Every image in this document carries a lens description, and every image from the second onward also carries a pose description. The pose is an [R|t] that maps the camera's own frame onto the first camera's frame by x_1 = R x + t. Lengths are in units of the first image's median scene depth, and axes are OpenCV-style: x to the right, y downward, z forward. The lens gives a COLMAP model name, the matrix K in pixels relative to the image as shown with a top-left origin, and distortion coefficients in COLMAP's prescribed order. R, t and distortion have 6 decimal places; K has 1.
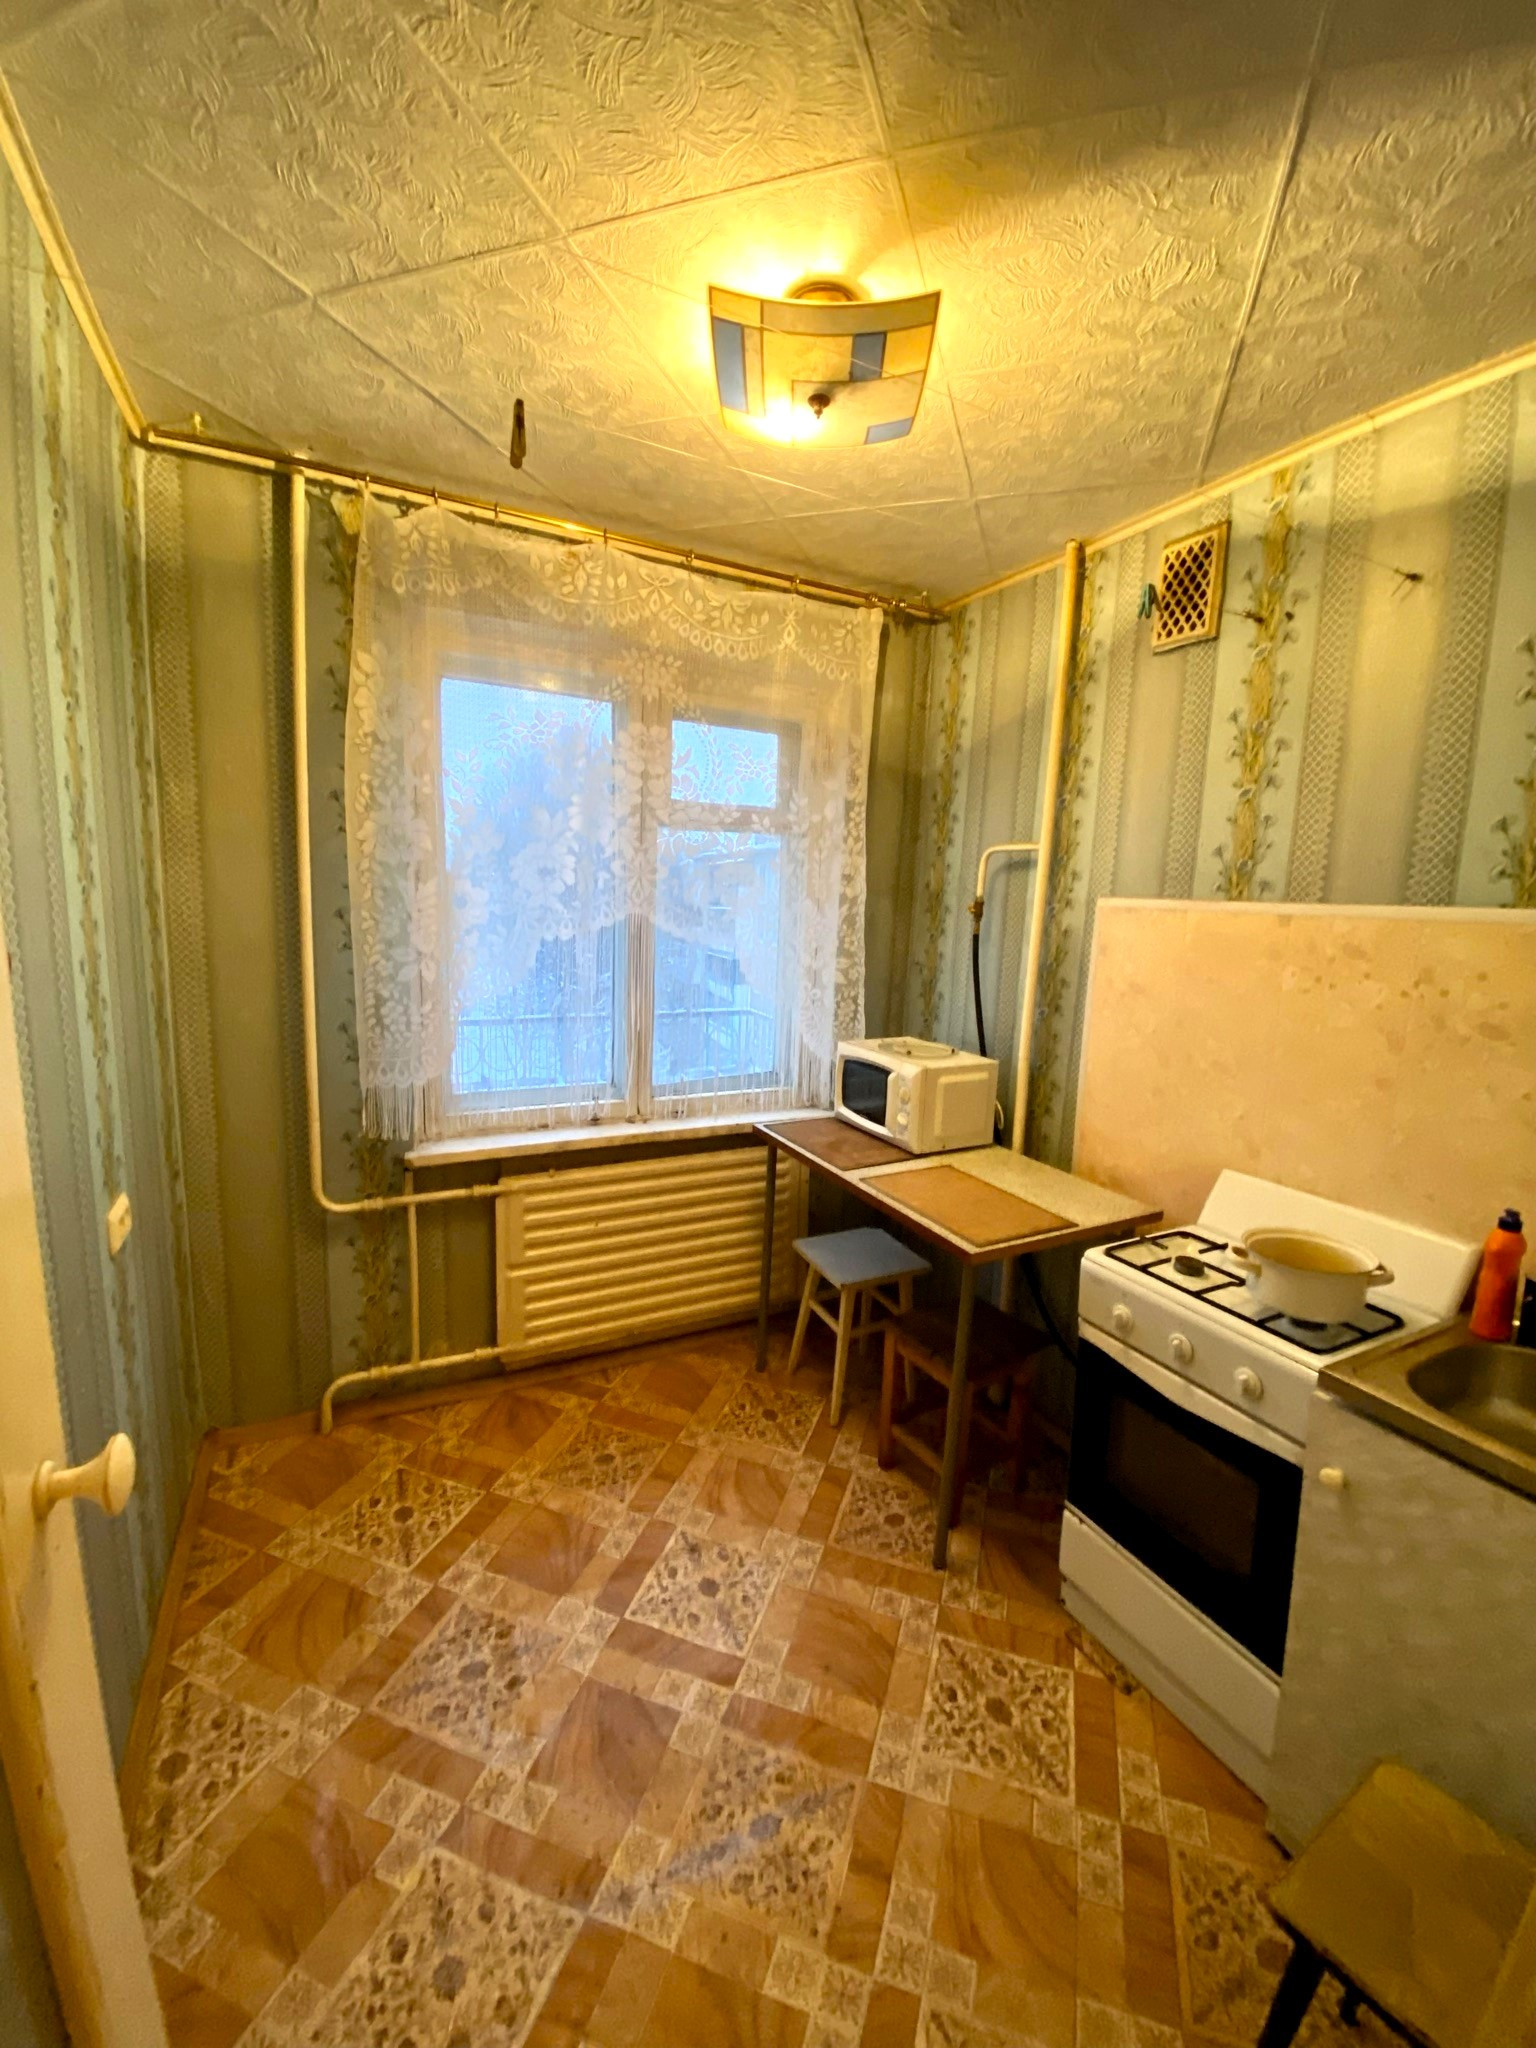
lens RADIAL K [[828.7, 0, 775.8], [0, 828.7, 1025.8], [0, 0, 1]] dist [-0.003625, -0.010159]
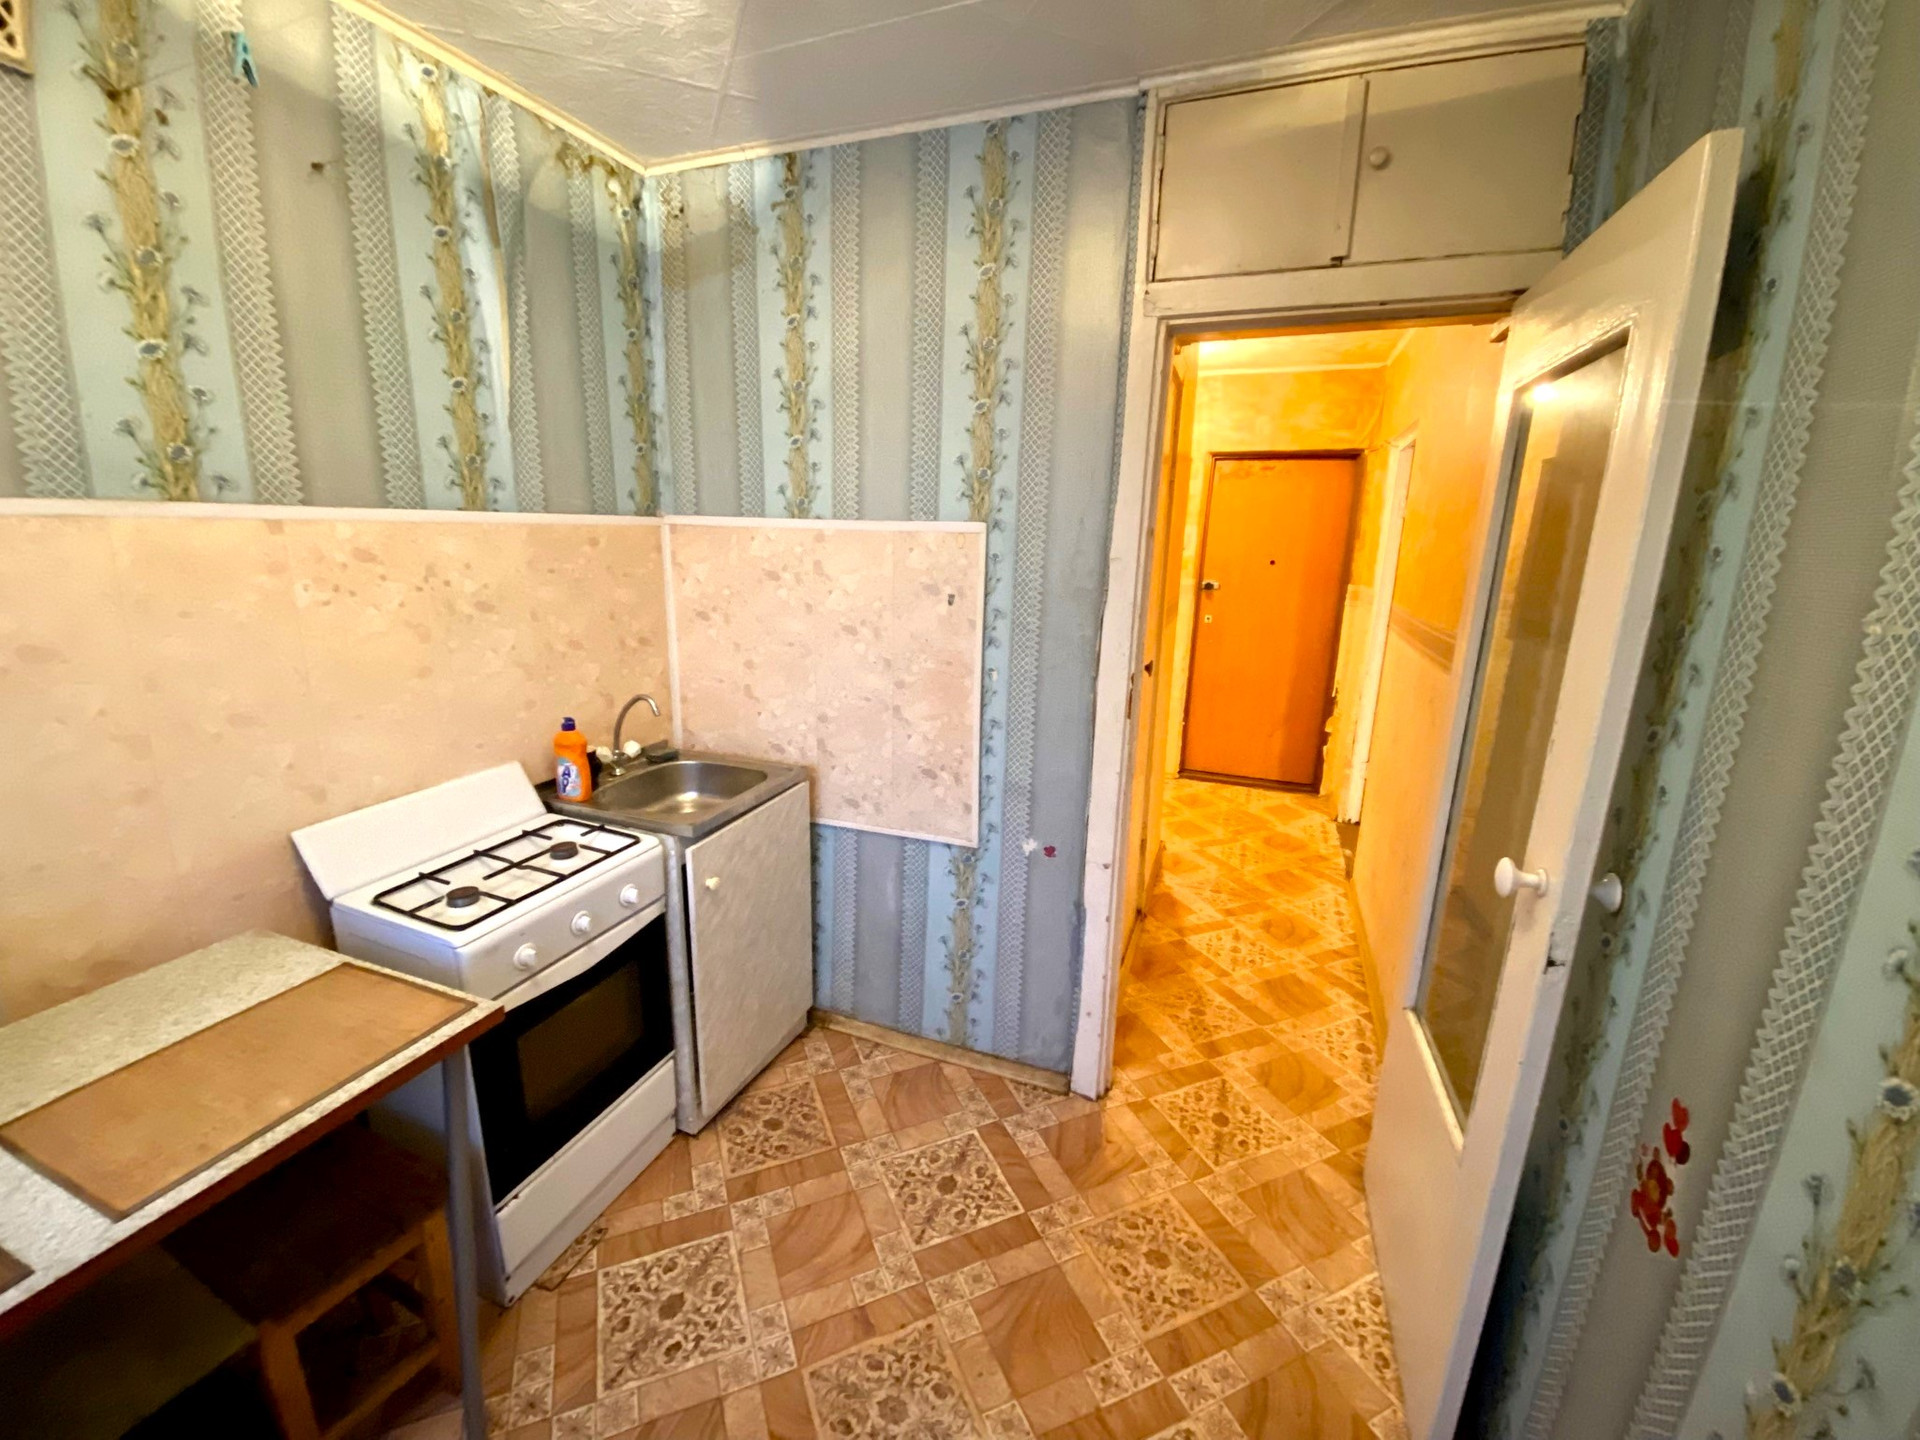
lens RADIAL K [[776.9, 0, 960.0], [0, 776.9, 712.1], [0, 0, 1]] dist [-0.003625, -0.010159]
pose [[-0.662033, -0.227700, 0.714048, -0.514647], [0.056719, 0.934778, 0.350675, -0.209842], [-0.747325, 0.272659, -0.605939, 1.132101]]
